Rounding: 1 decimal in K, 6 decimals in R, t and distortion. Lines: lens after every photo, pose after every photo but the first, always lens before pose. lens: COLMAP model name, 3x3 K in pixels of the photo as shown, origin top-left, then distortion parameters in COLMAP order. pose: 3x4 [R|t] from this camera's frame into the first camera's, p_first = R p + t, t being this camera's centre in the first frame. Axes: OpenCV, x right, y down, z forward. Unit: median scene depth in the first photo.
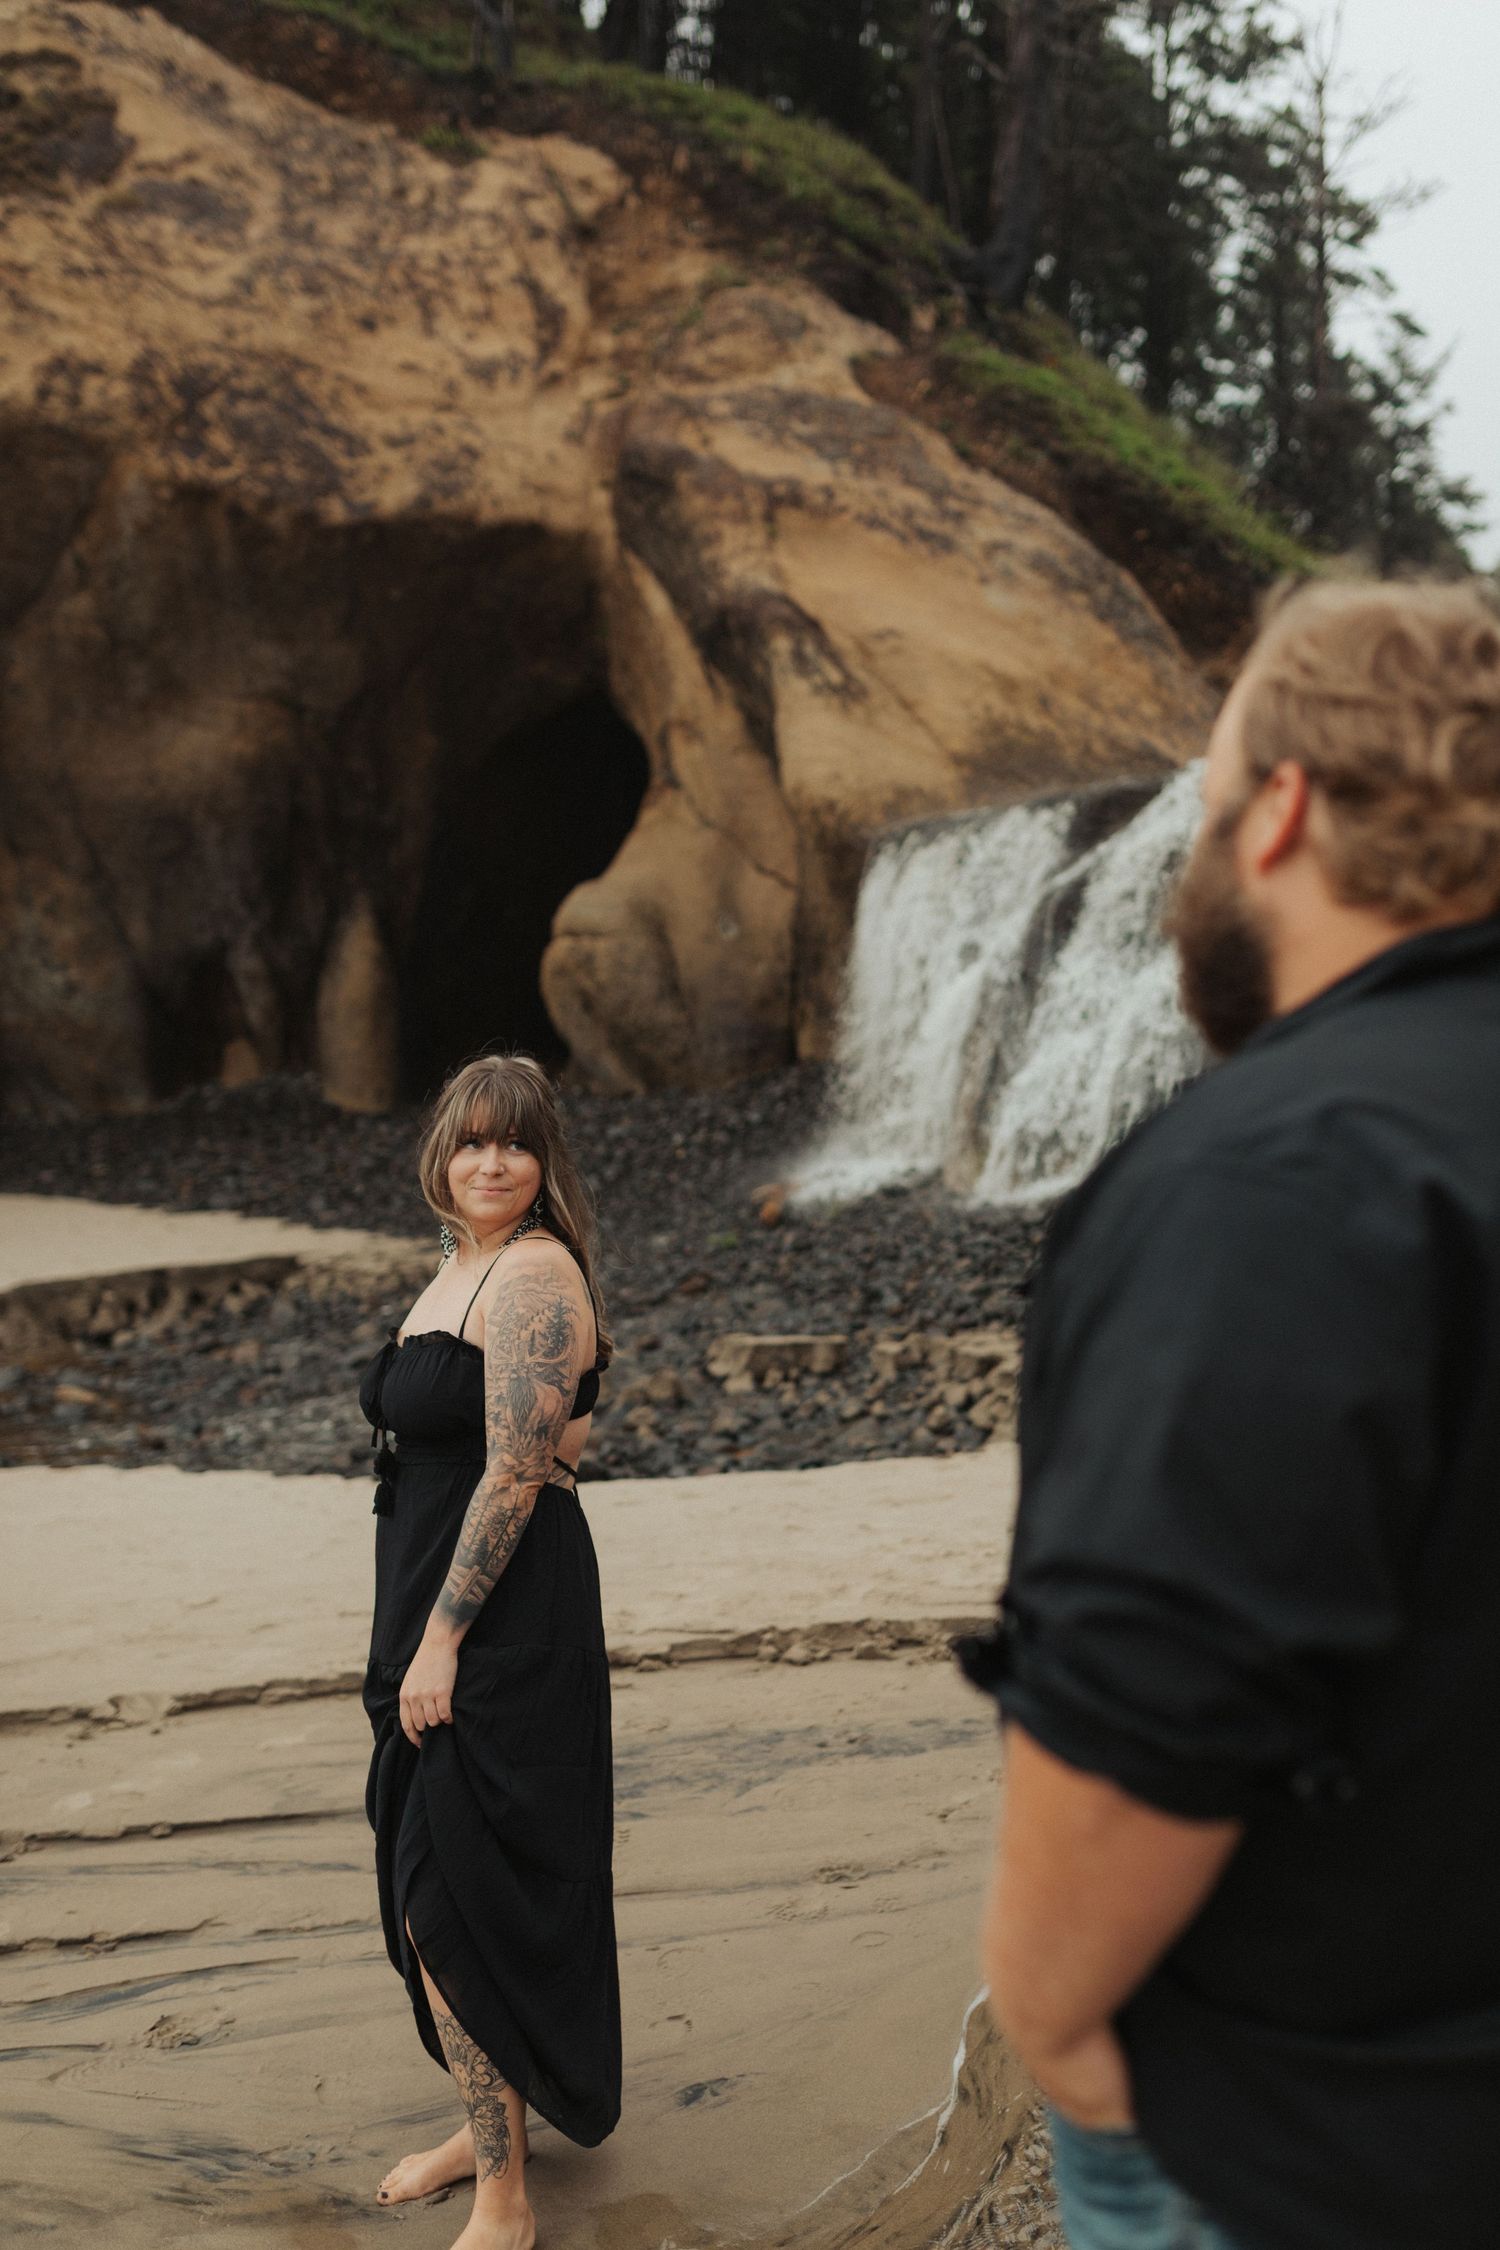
lens RADIAL K [[2123.2, 0, 751.0], [0, 2123.2, 1130.3], [0, 0, 1]] dist [0.002879, 0.000000]
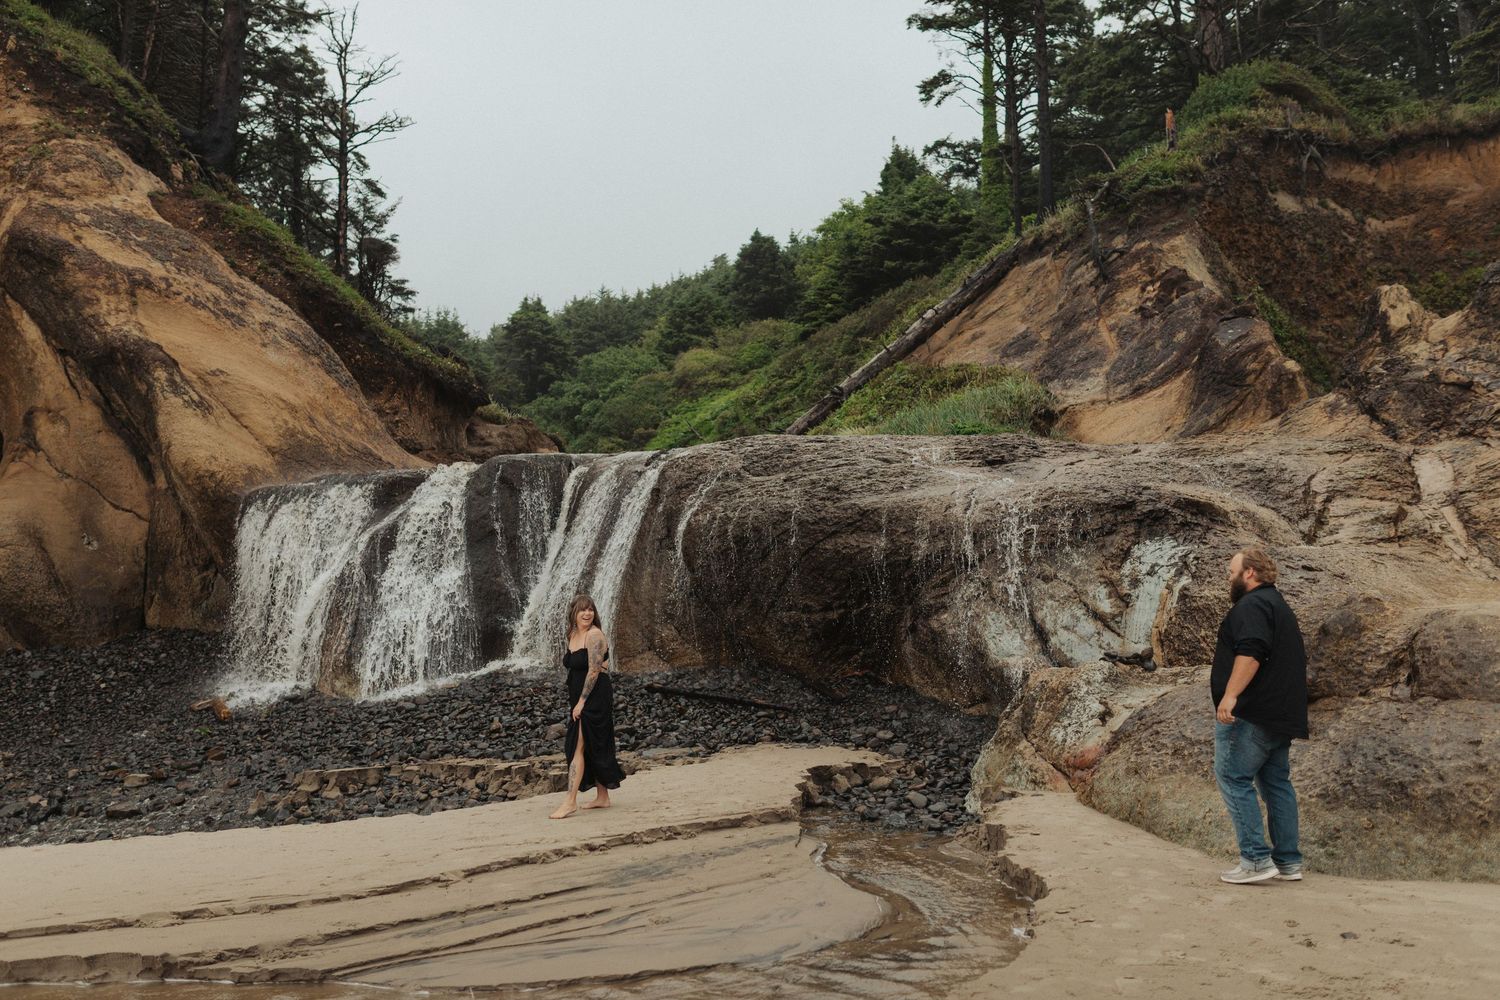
lens RADIAL K [[1415.5, 0, 748.7], [0, 1415.5, 498.0], [0, 0, 1]] dist [0.002879, 0.000000]
pose [[0.817390, 0.045338, 0.574298, -0.215791], [0.027097, 0.992769, -0.116940, 0.007438], [-0.575447, 0.111148, 0.810251, -0.132458]]
